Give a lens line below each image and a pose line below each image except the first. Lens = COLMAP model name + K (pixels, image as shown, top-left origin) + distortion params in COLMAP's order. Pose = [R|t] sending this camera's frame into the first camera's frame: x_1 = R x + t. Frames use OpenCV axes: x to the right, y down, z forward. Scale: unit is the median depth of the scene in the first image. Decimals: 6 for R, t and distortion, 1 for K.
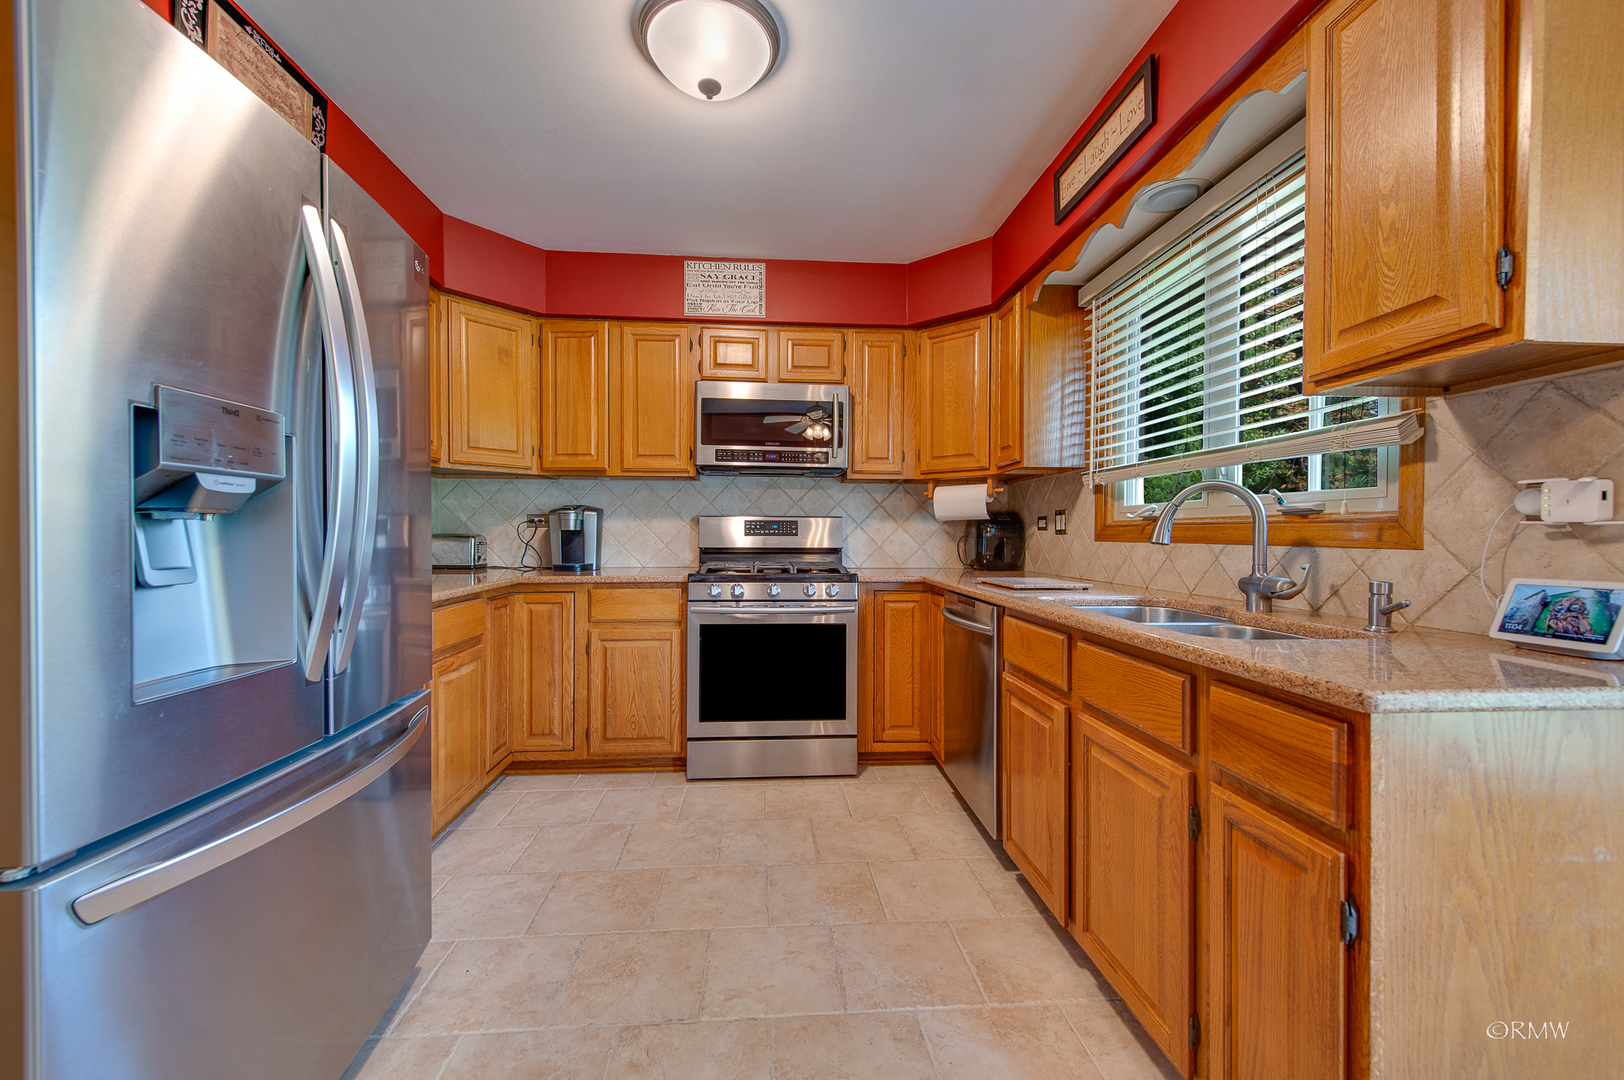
lens RADIAL K [[640.6, 0, 806.1], [0, 640.6, 541.4], [0, 0, 1]] dist [0.014632, -0.003757]
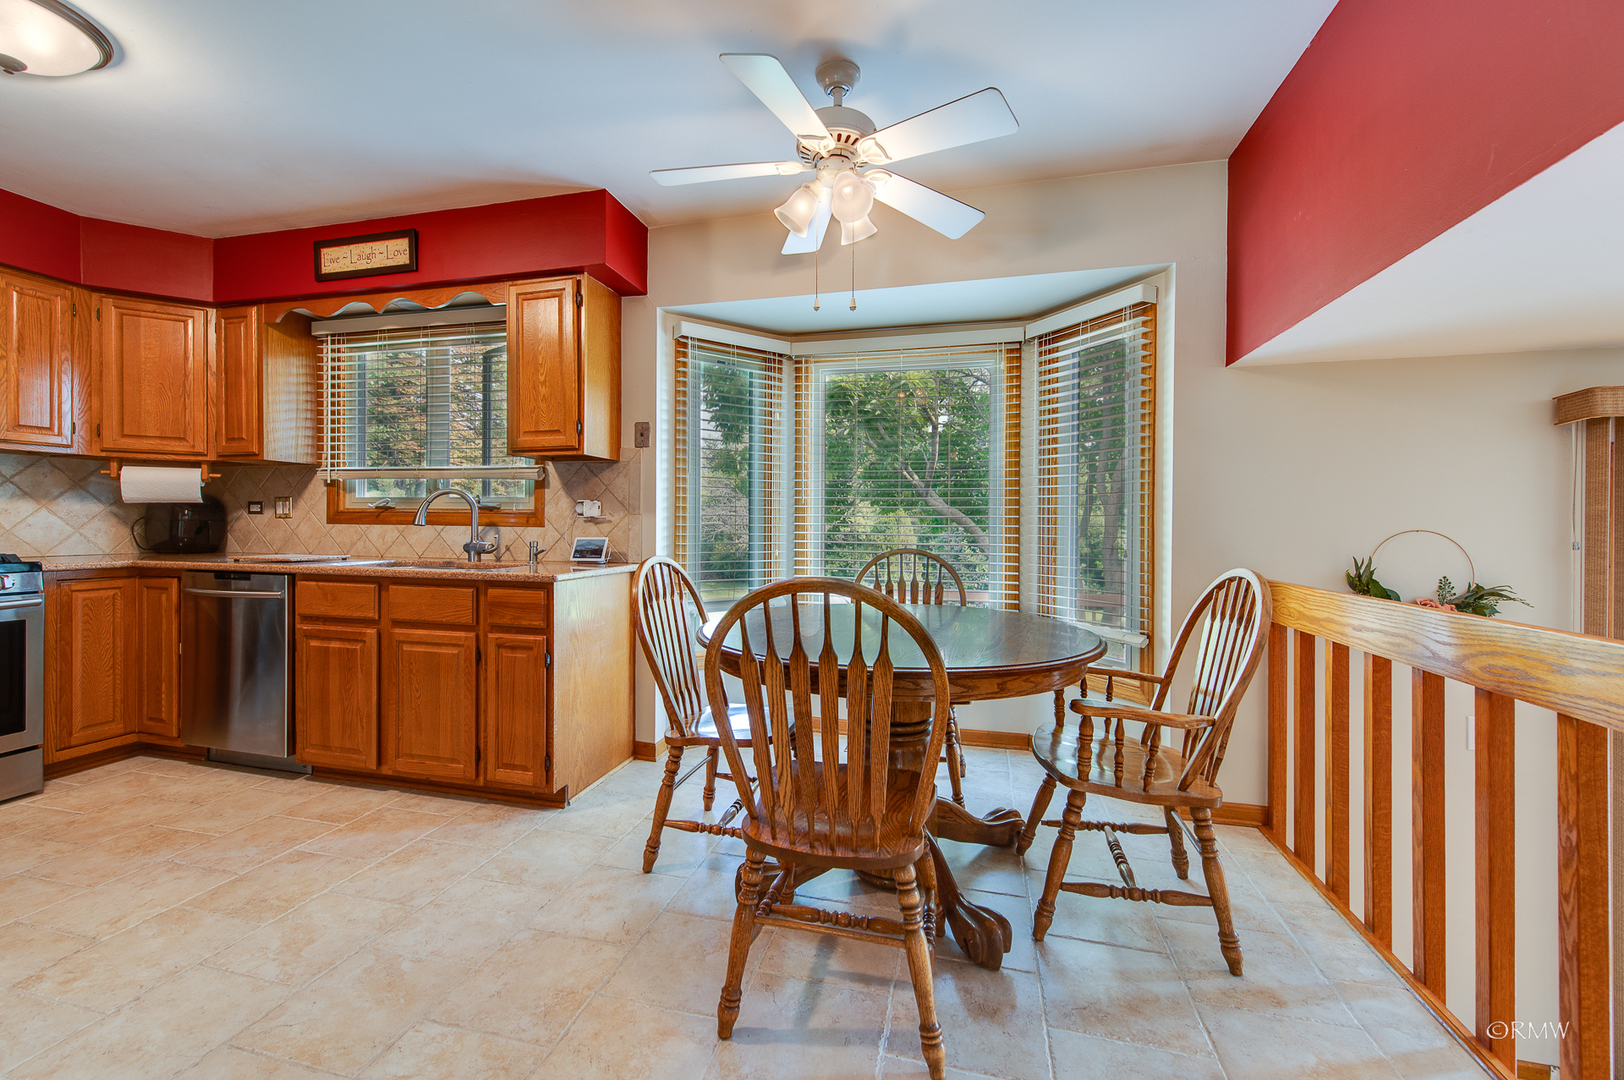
lens RADIAL K [[640.6, 0, 799.6], [0, 640.6, 530.2], [0, 0, 1]] dist [0.014632, -0.003757]
pose [[0.326122, -0.012251, 0.945248, -0.422628], [0.003075, 0.999924, 0.011899, -0.000132], [-0.945323, -0.000974, 0.326135, -0.277318]]
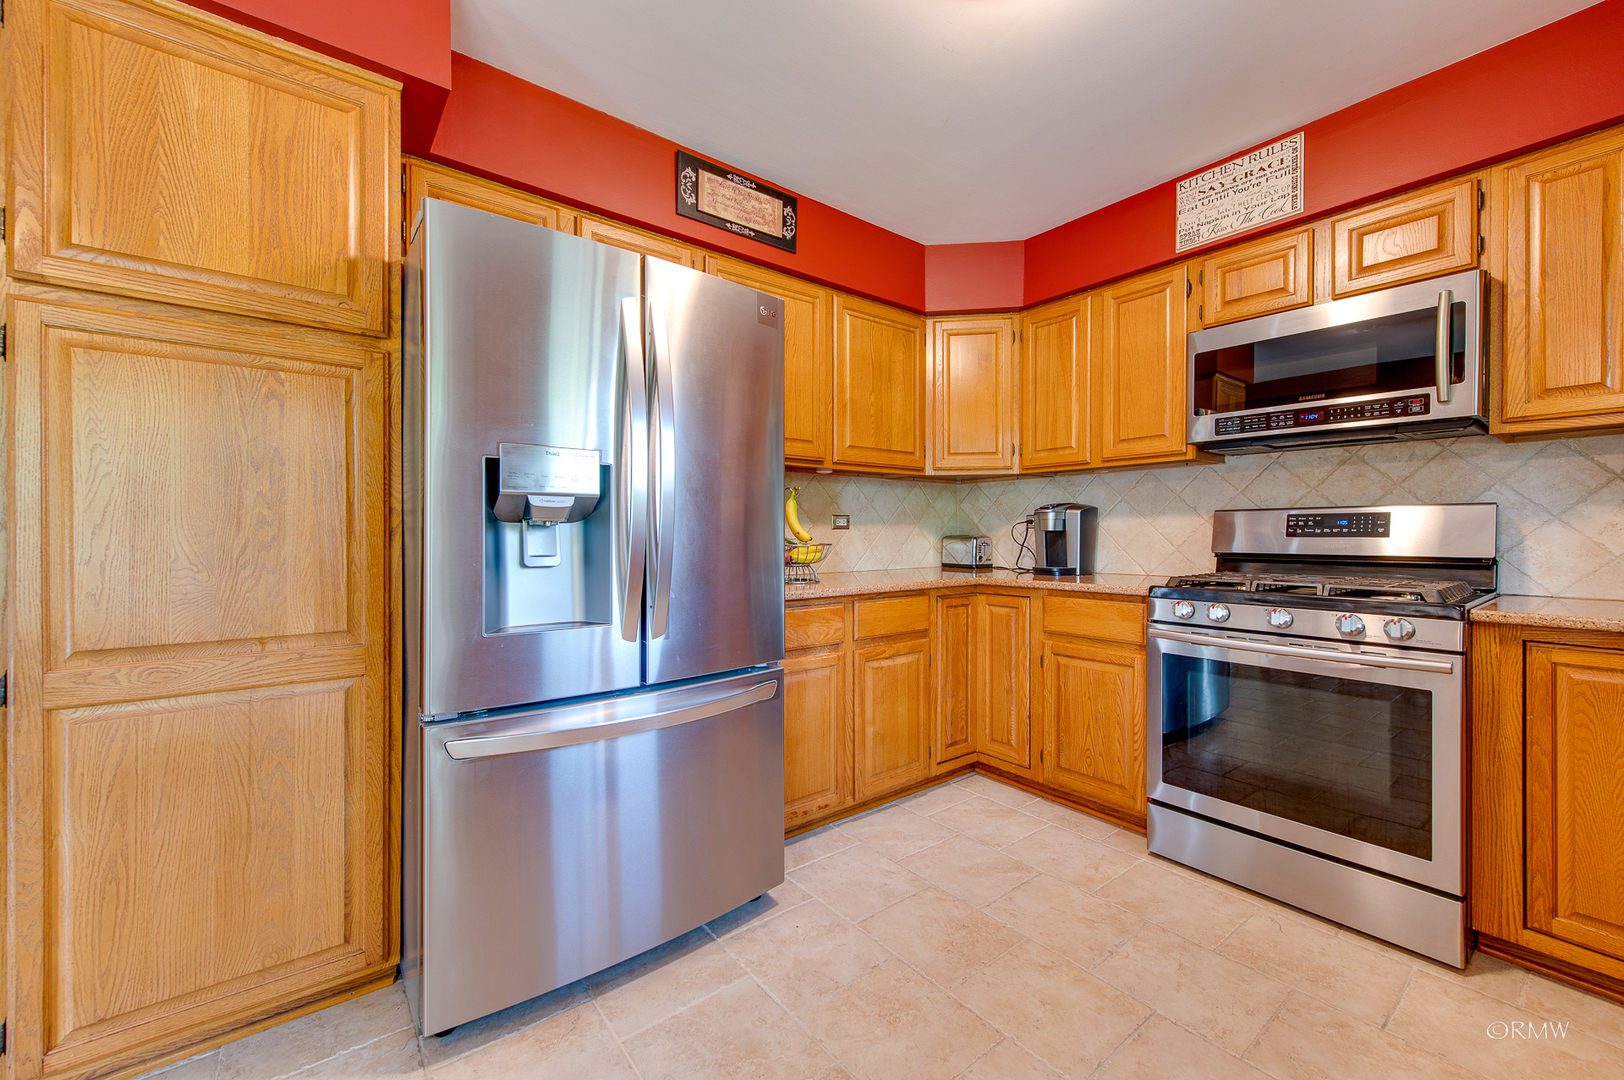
lens RADIAL K [[640.6, 0, 820.4], [0, 640.6, 535.9], [0, 0, 1]] dist [0.014632, -0.003757]
pose [[0.559399, -0.002325, -0.828895, 0.232976], [-0.008010, 0.999934, -0.008210, -0.000109], [0.828860, 0.011233, 0.559344, 0.225154]]
